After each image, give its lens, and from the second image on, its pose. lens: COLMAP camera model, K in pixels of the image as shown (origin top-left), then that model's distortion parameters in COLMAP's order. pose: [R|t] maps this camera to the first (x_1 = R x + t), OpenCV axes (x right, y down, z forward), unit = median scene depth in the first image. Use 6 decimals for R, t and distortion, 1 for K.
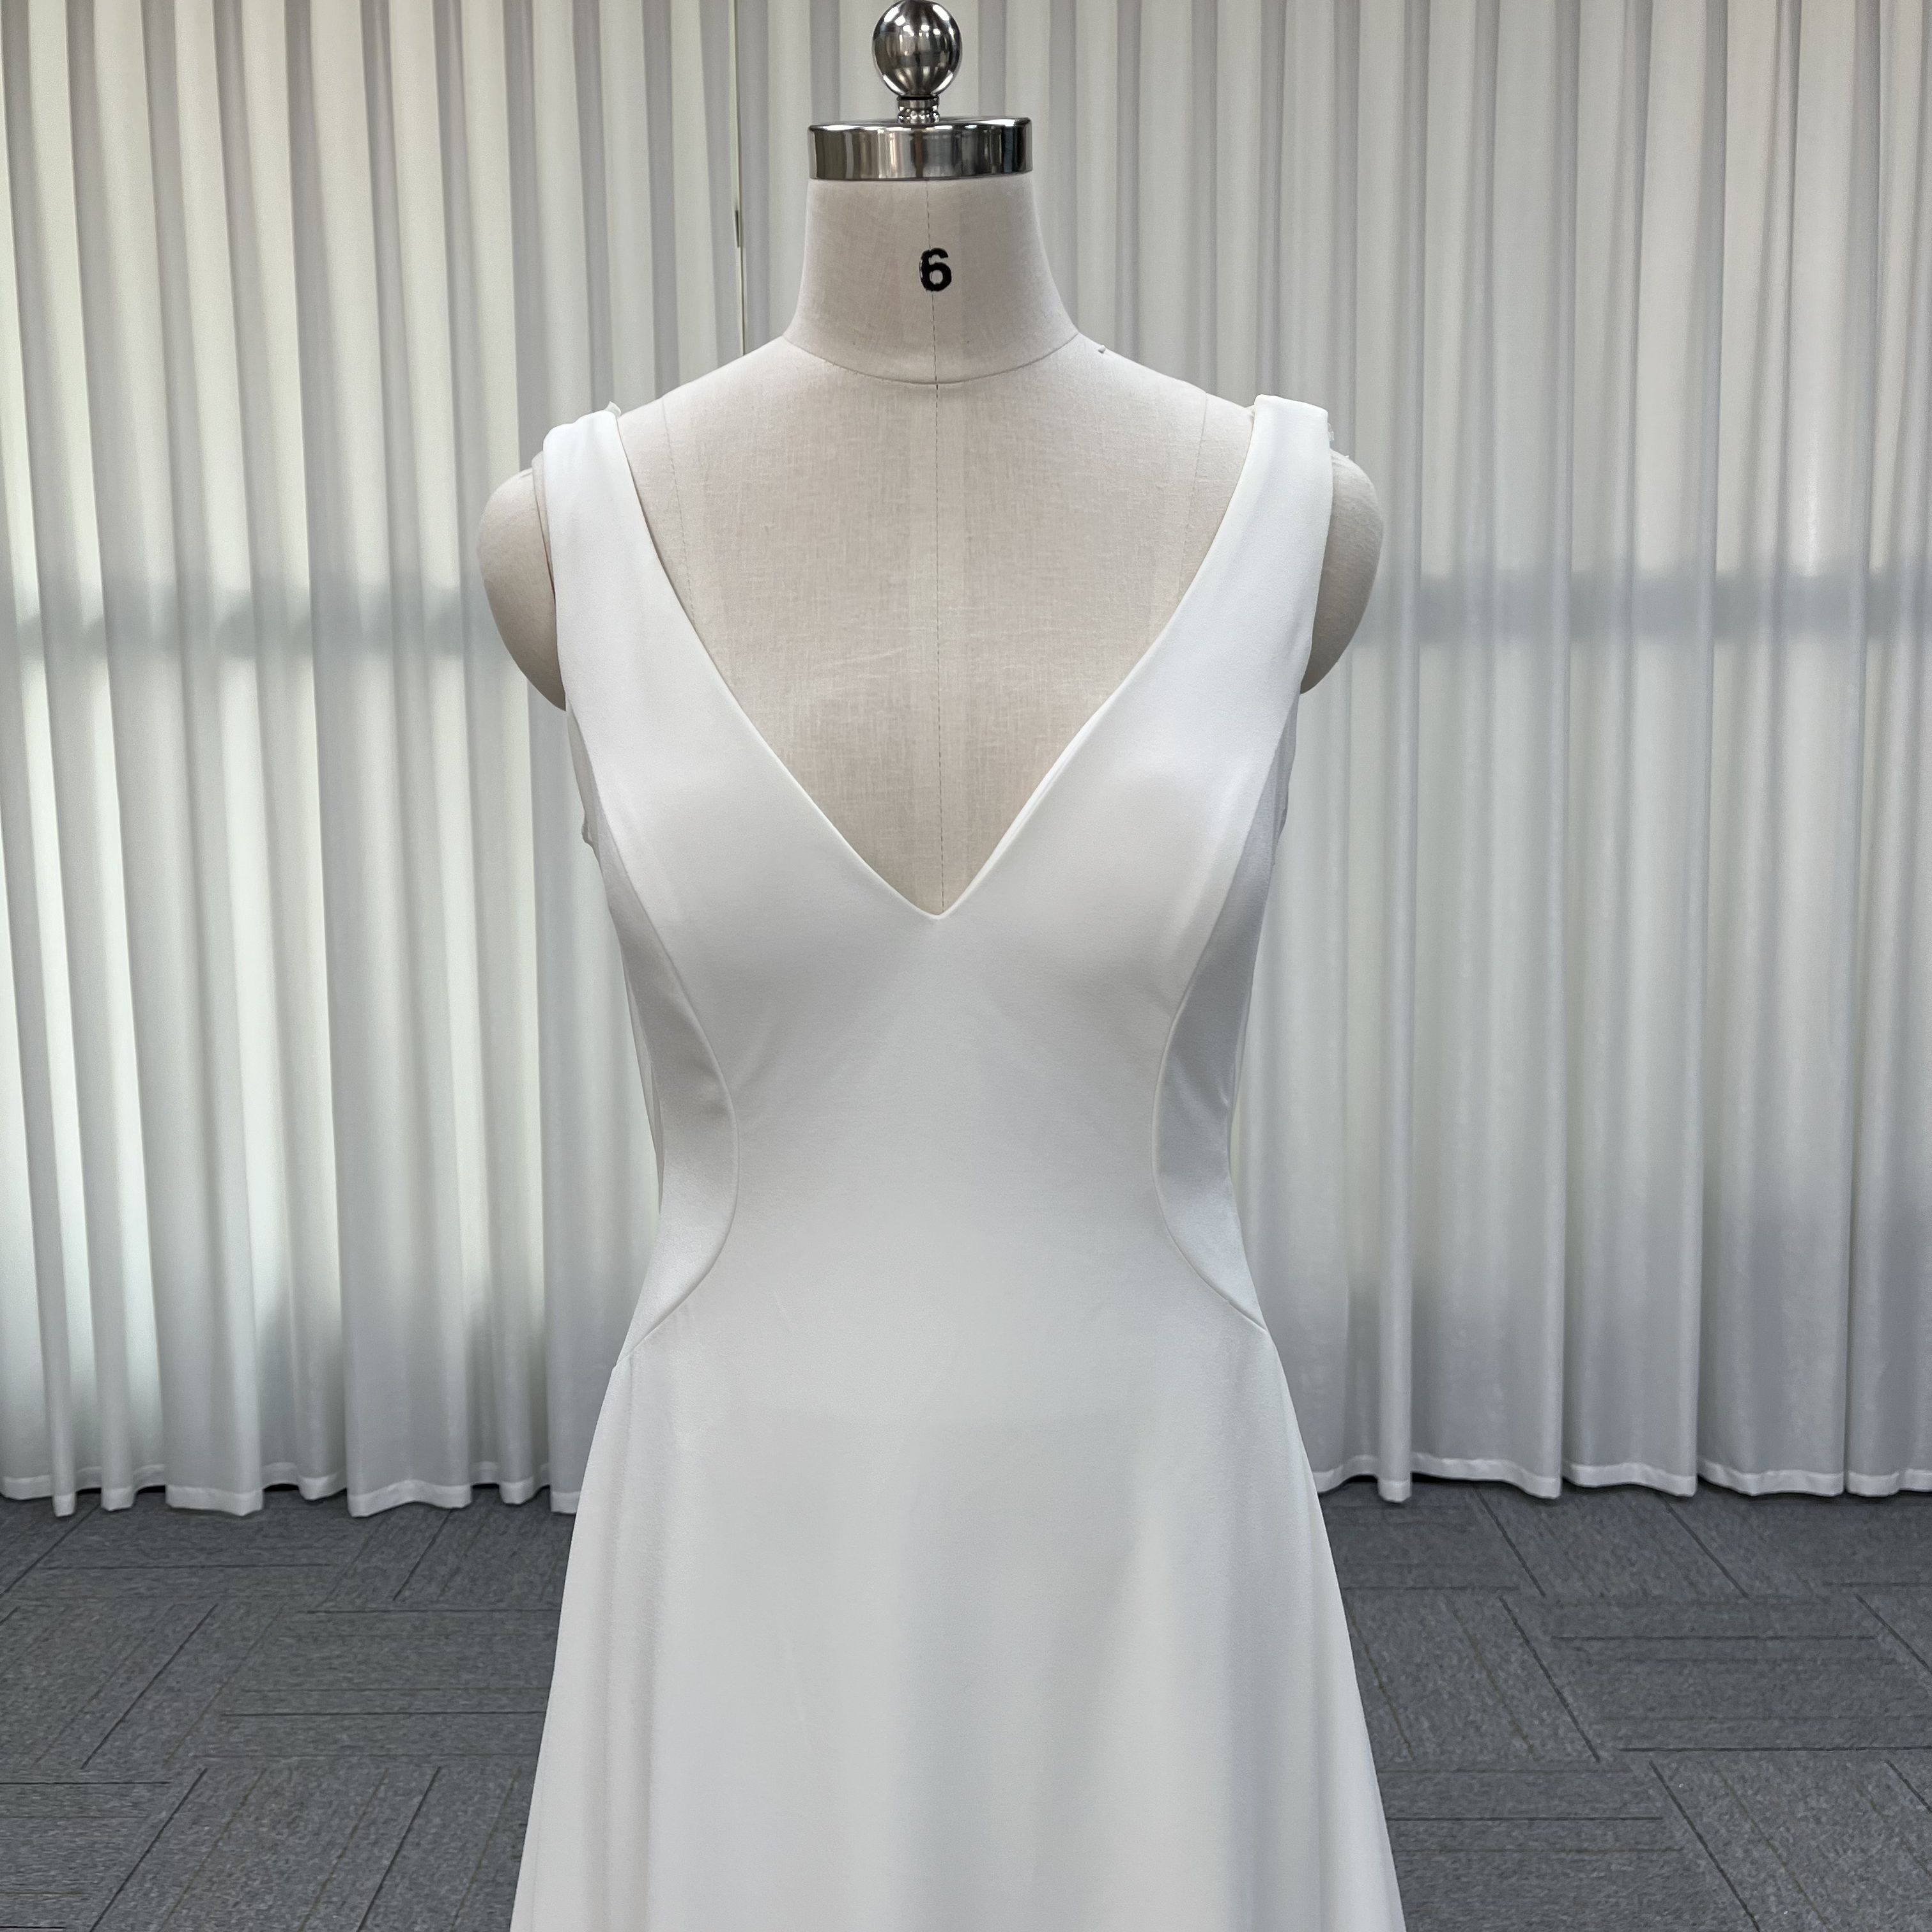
lens RADIAL K [[1953.3, 0, 963.5], [0, 1953.3, 961.9], [0, 0, 1]] dist [0.061021, -0.117204]
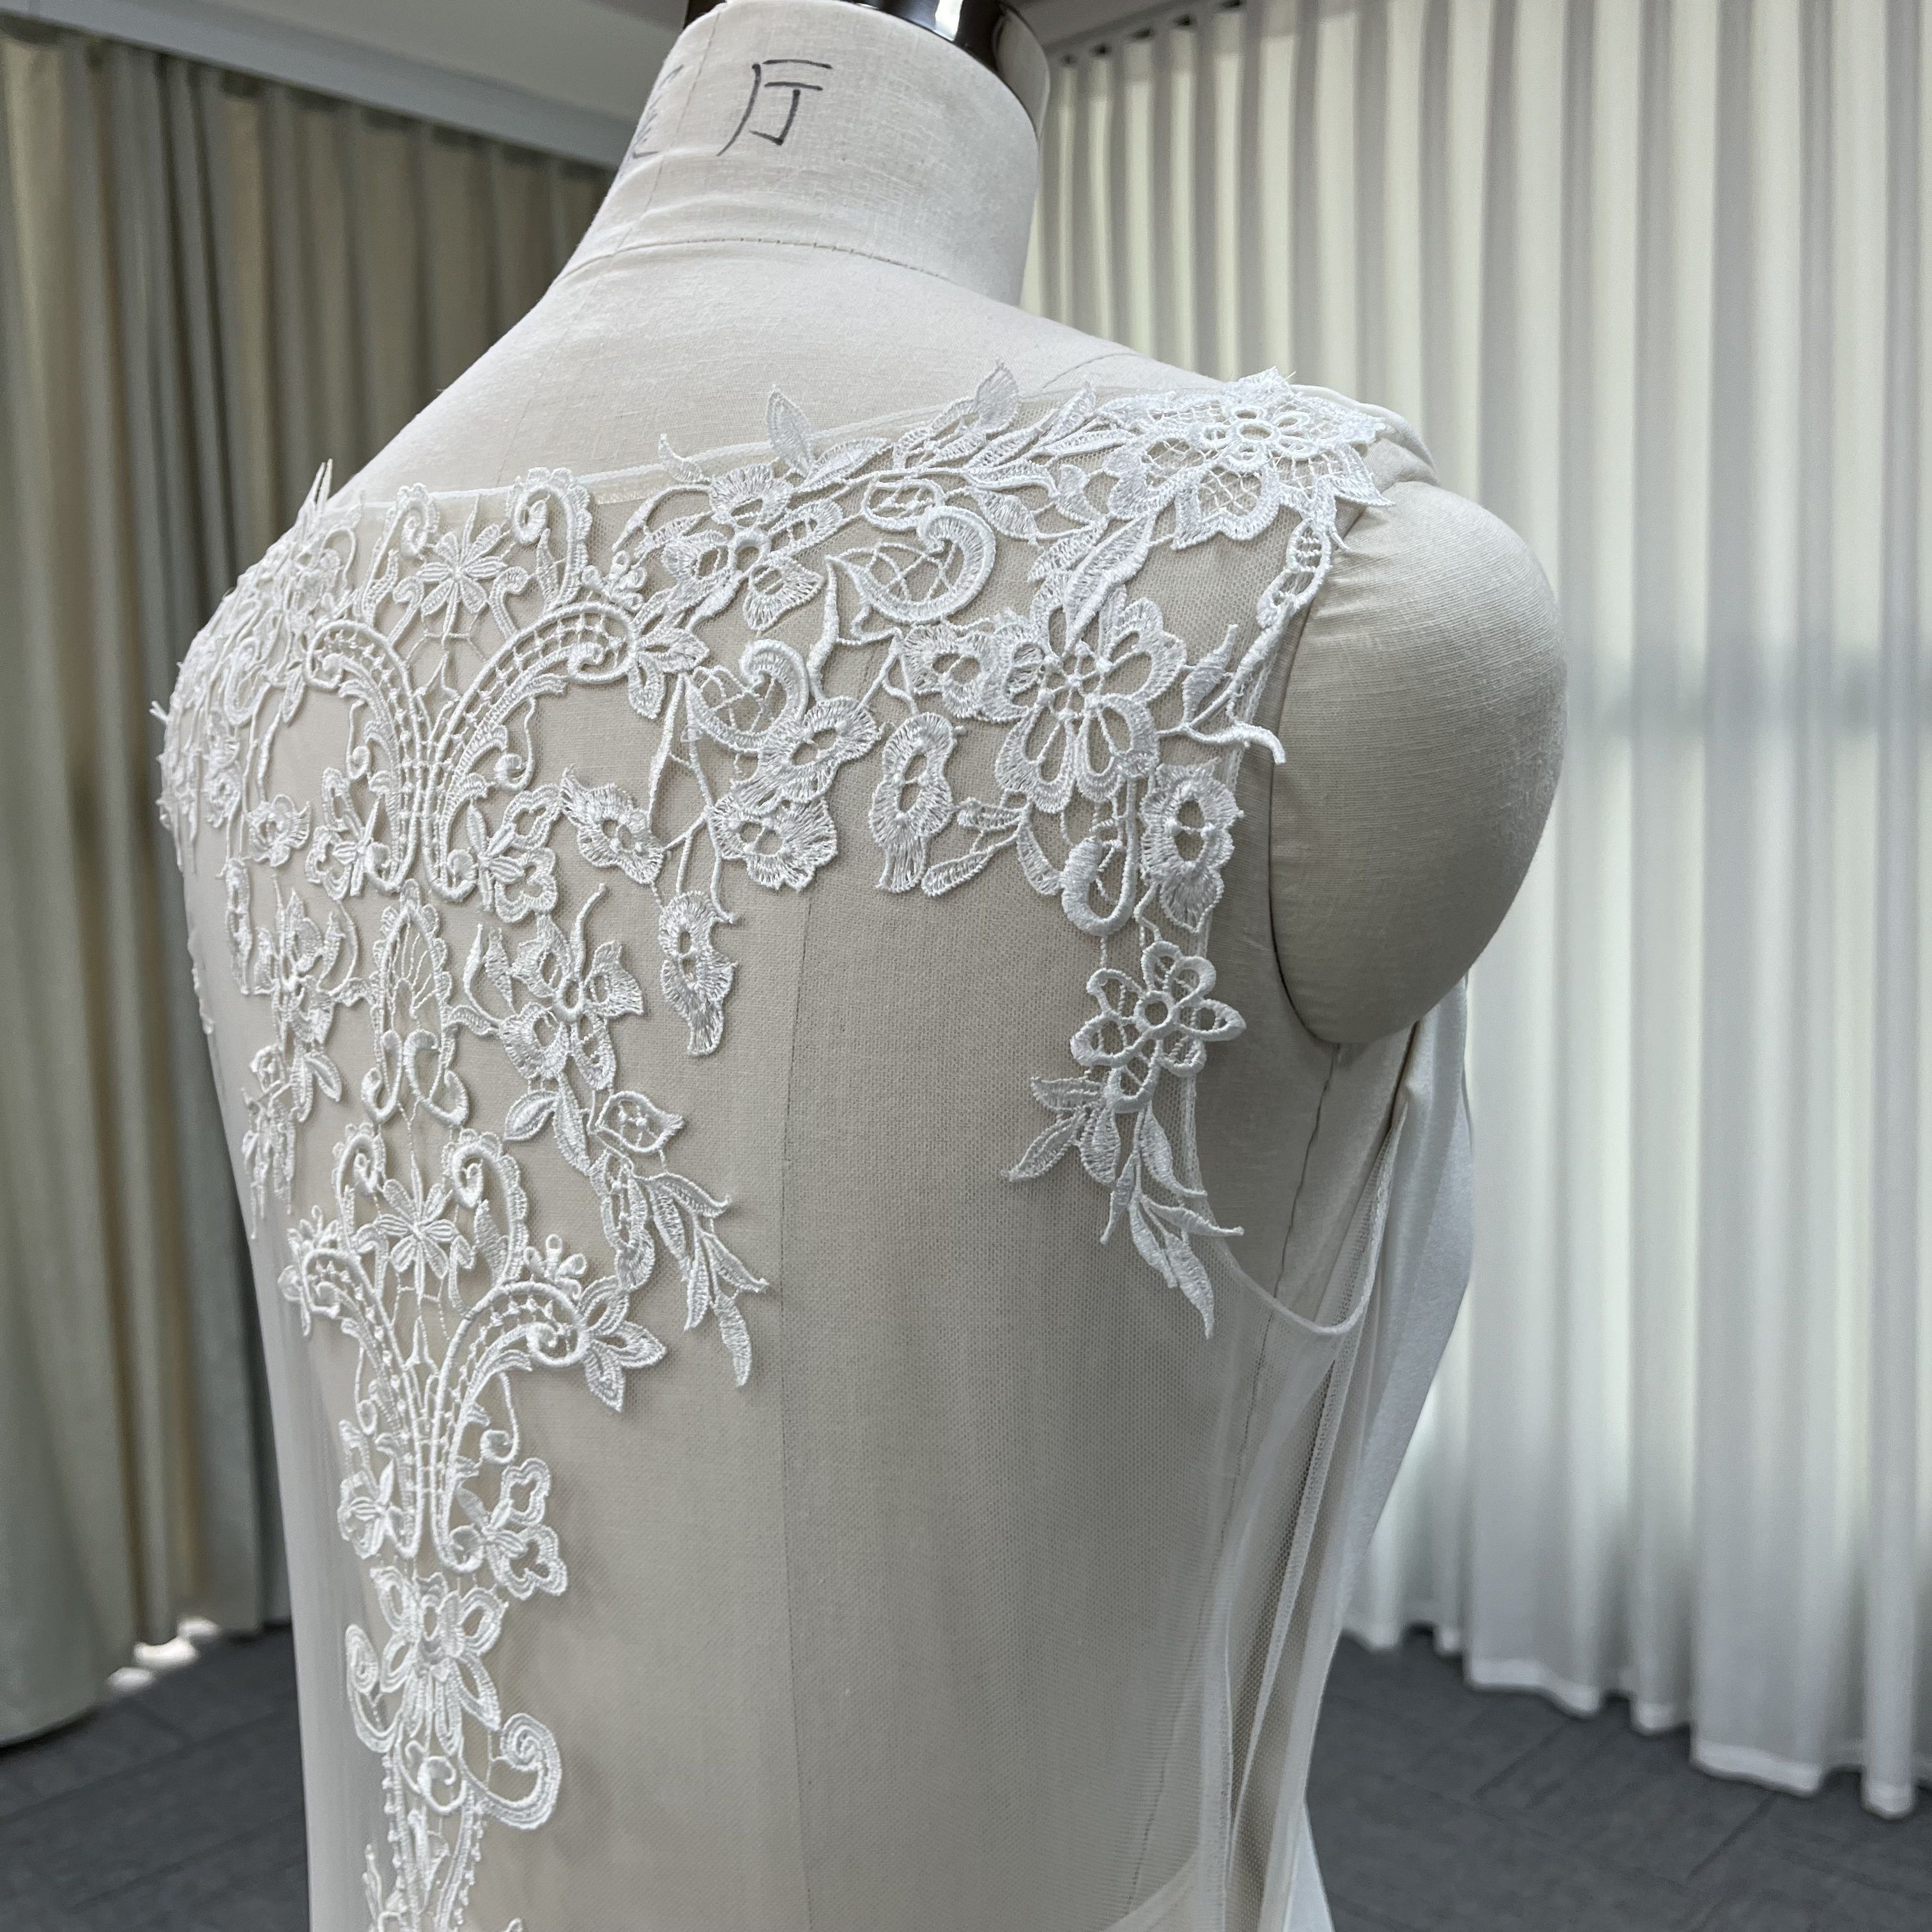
lens RADIAL K [[1973.6, 0, 938.6], [0, 1973.6, 942.3], [0, 0, 1]] dist [0.129846, -0.272210]
pose [[0.727279, 0.044935, -0.684870, 0.154074], [-0.071977, 0.997346, -0.010997, -0.040323], [0.682558, 0.057293, 0.728582, 0.167385]]
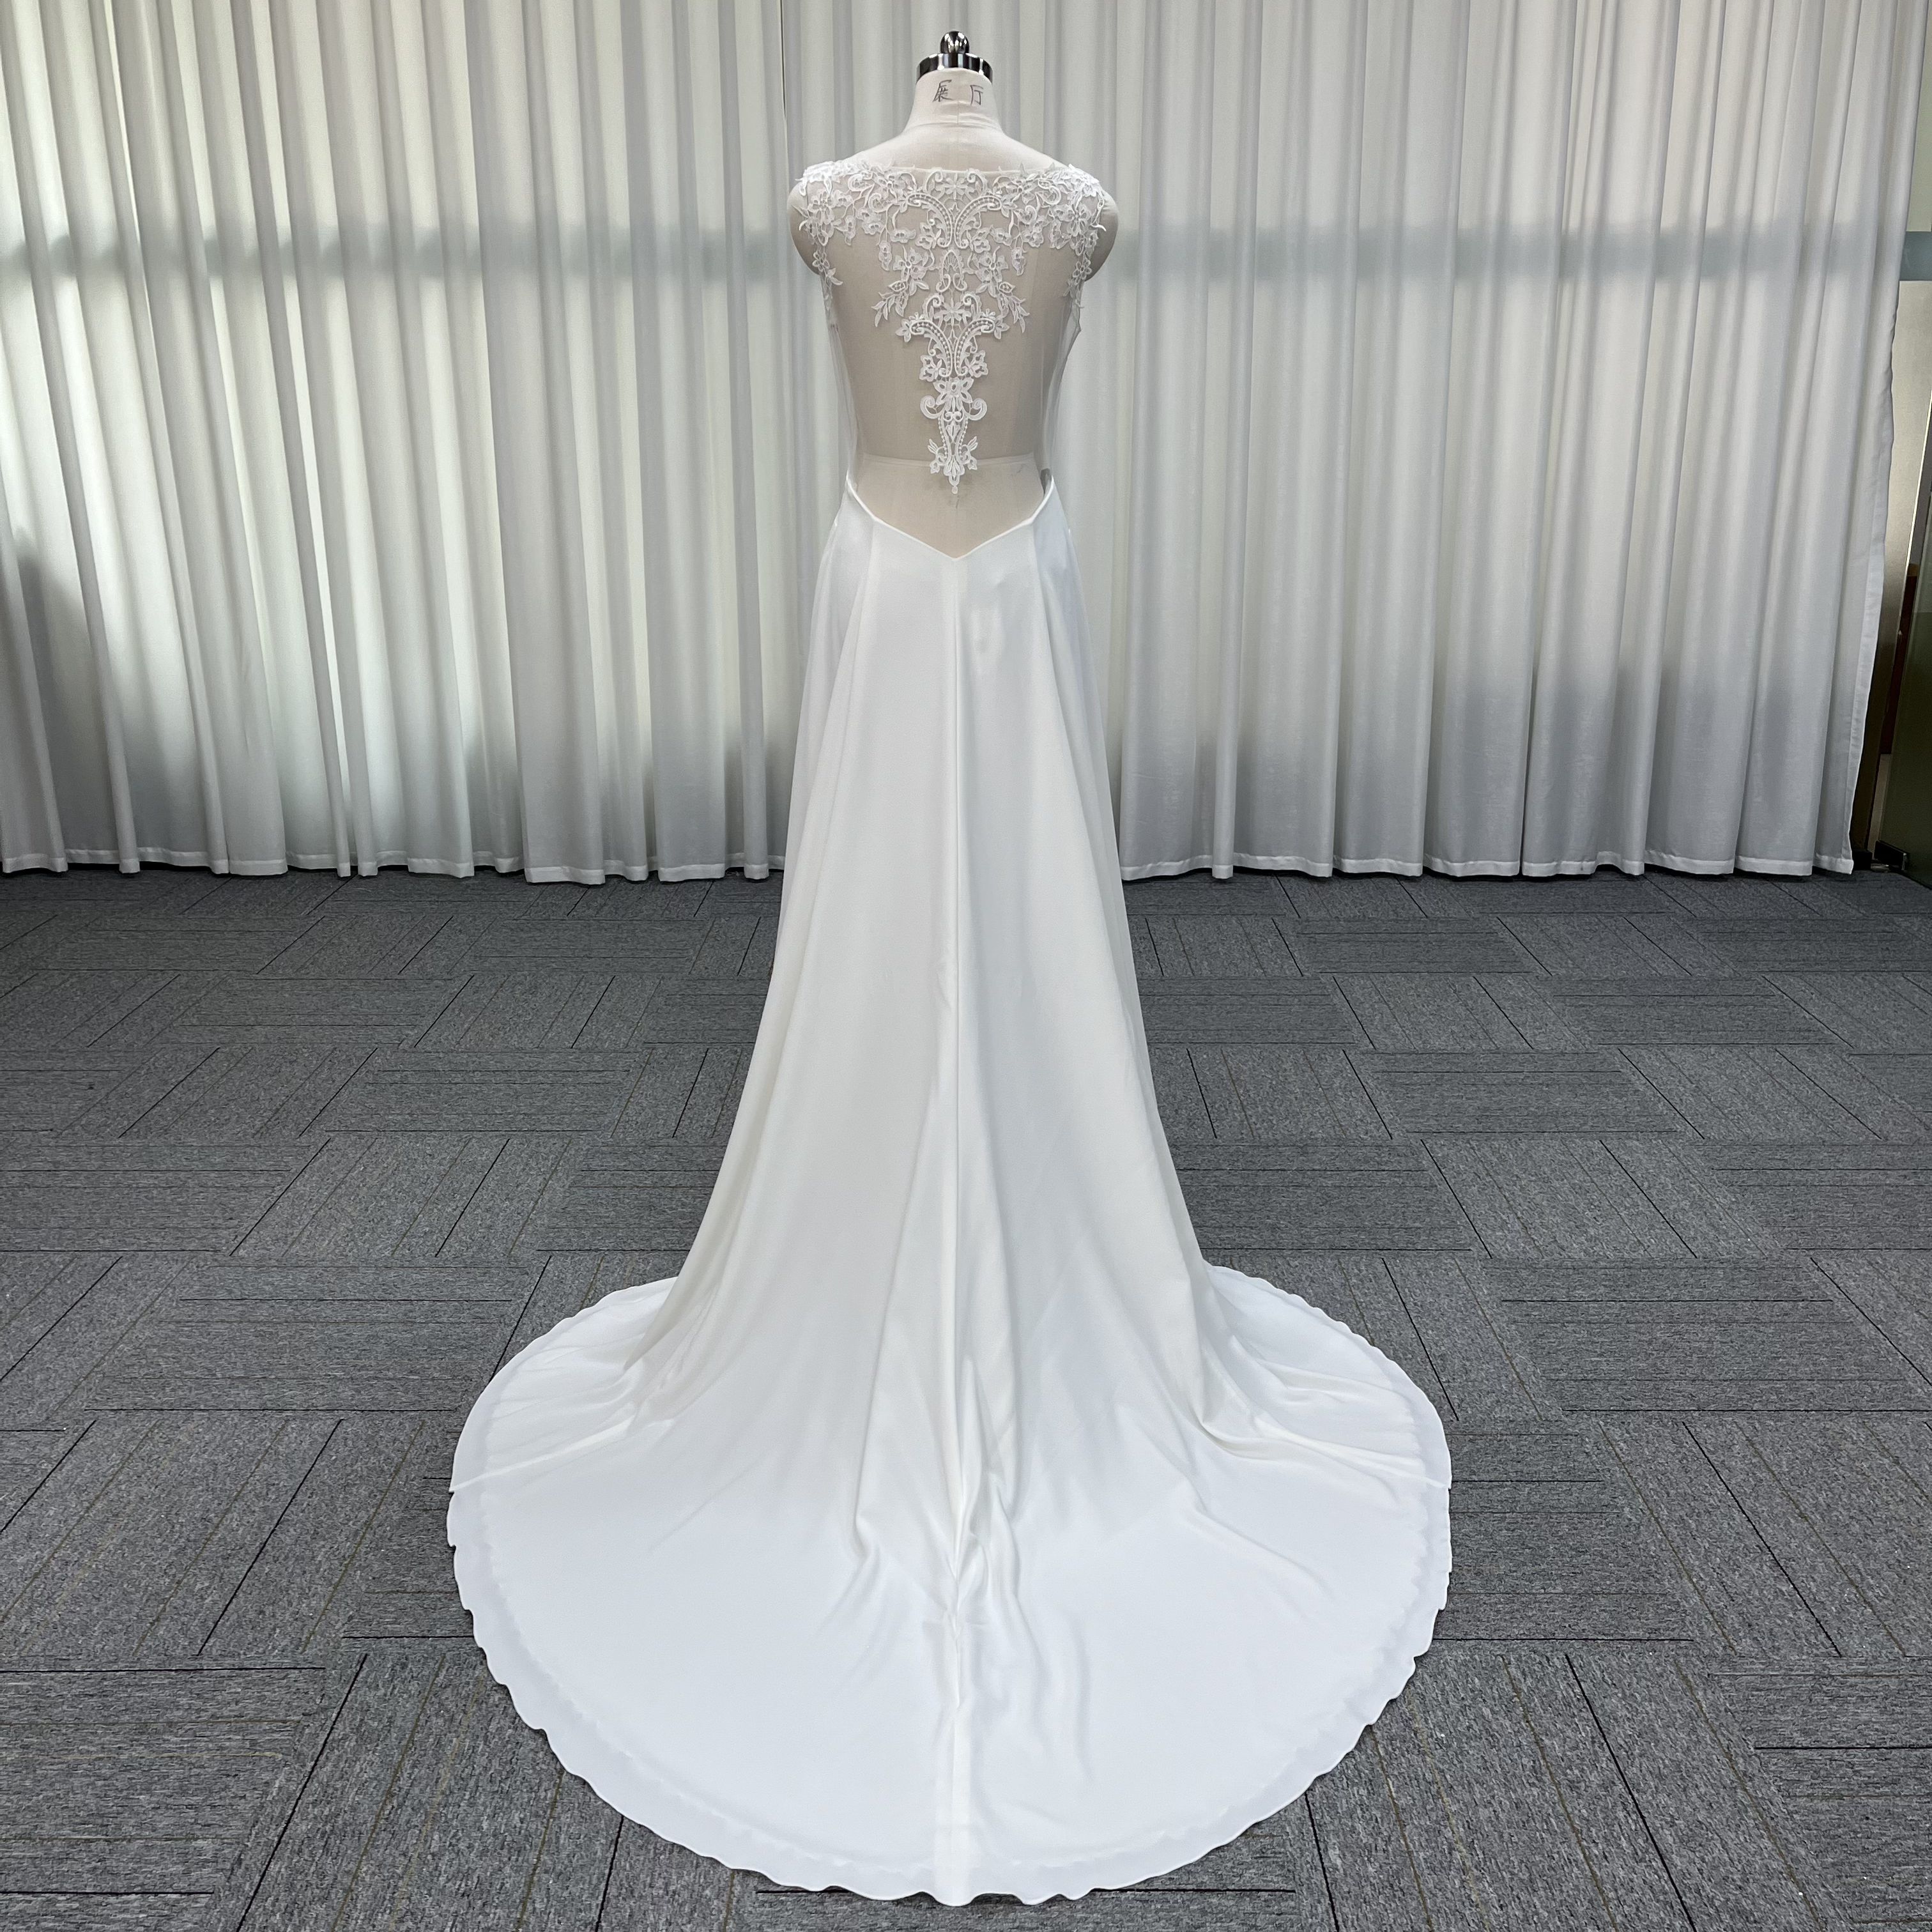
lens RADIAL K [[1946.5, 0, 987.9], [0, 1946.5, 979.6], [0, 0, 1]] dist [0.037252, -0.030106]
pose [[0.999913, 0.009740, 0.008880, 0.035513], [-0.011144, 0.984522, 0.174907, 0.112773], [-0.007039, -0.174991, 0.984545, -0.597607]]
